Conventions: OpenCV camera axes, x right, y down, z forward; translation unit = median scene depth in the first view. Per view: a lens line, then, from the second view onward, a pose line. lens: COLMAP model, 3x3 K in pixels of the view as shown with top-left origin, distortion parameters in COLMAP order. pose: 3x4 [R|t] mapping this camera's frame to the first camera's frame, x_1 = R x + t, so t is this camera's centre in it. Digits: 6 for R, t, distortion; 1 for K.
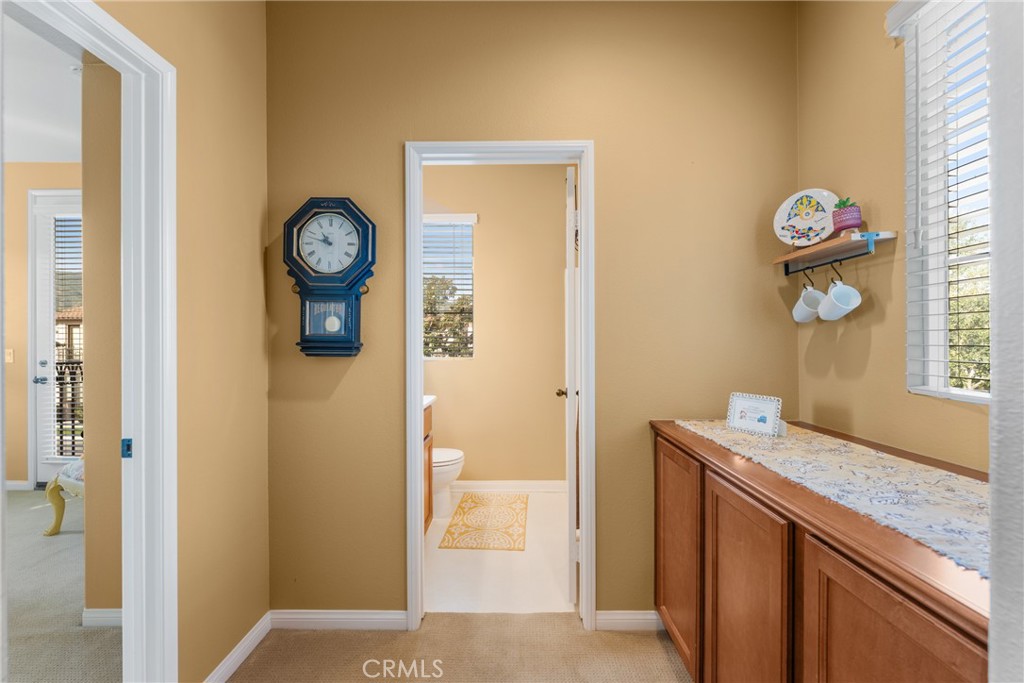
lens RADIAL K [[418.5, 0, 512.0], [0, 418.5, 341.5], [0, 0, 1]] dist [0.000498, -0.000054]
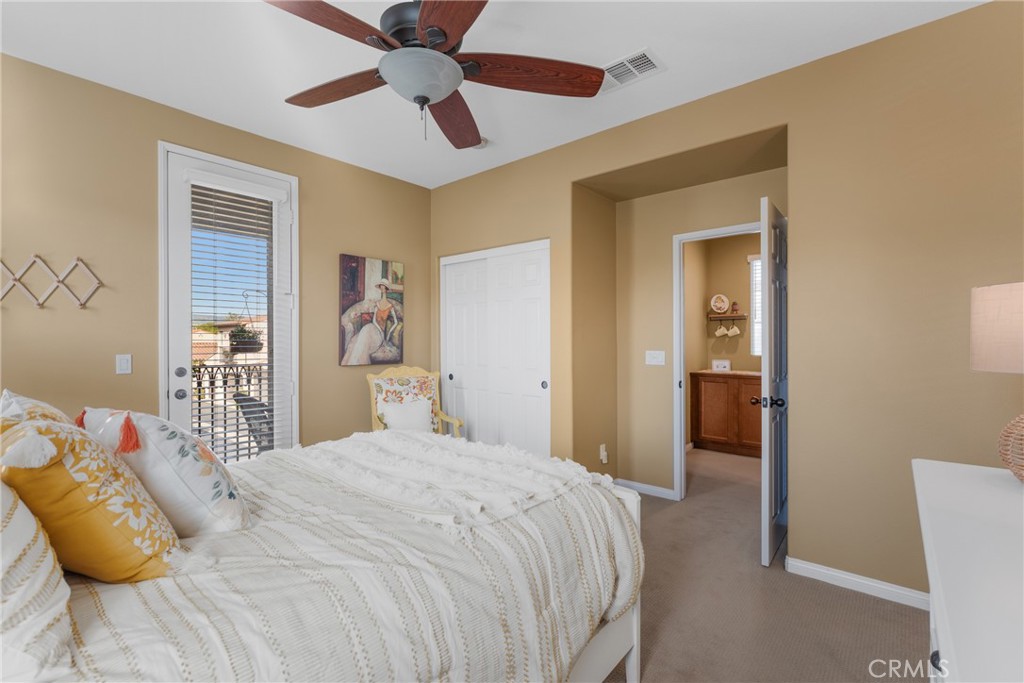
lens RADIAL K [[455.3, 0, 512.0], [0, 455.3, 341.5], [0, 0, 1]] dist [0.000543, 0.000016]
pose [[0.637258, 0.000190, 0.770650, -2.946930], [-0.000990, 0.999999, 0.000572, -0.011356], [-0.770650, -0.001128, 0.637258, 0.022600]]
